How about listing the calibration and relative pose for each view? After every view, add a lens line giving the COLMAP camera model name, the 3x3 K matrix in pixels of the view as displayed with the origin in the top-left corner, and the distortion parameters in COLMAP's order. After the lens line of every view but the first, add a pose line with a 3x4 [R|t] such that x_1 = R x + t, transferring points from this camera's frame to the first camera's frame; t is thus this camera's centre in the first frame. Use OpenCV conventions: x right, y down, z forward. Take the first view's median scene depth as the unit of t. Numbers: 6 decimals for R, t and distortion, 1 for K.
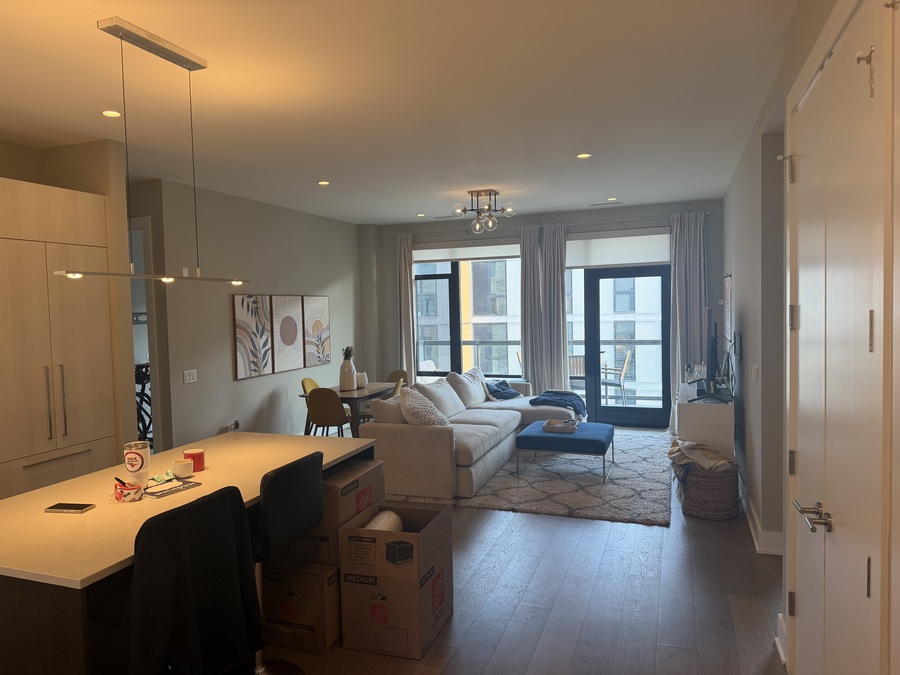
lens RADIAL K [[636.0, 0, 447.5], [0, 636.0, 334.8], [0, 0, 1]] dist [0.002487, 0.000752]
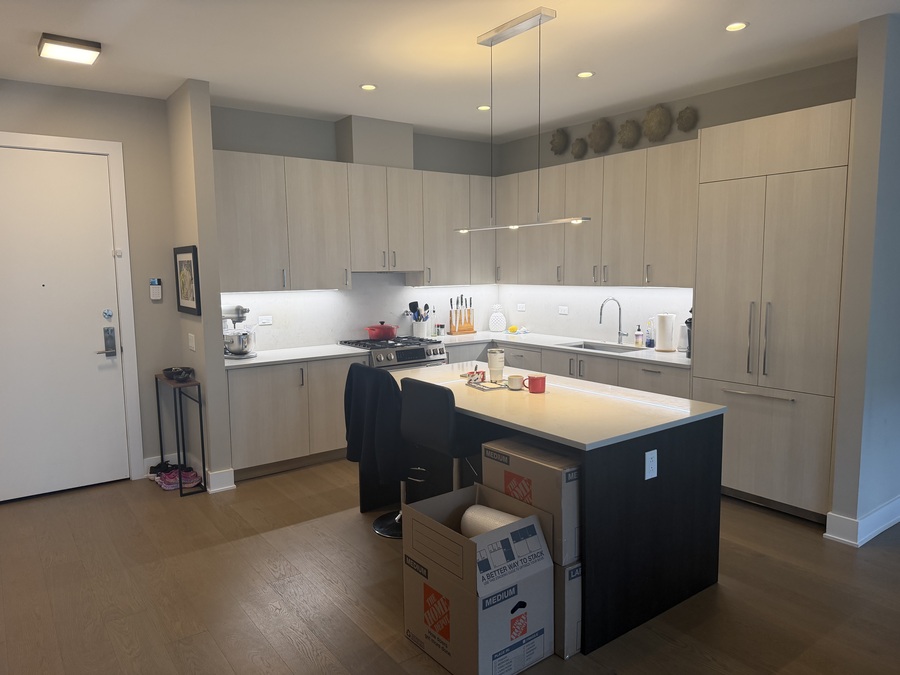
lens RADIAL K [[636.0, 0, 447.7], [0, 636.0, 340.9], [0, 0, 1]] dist [0.002487, 0.000752]
pose [[-0.557192, 0.133781, -0.819536, 0.661752], [-0.015053, 0.985147, 0.171049, -0.075976], [0.830247, 0.107643, -0.546902, 1.589113]]
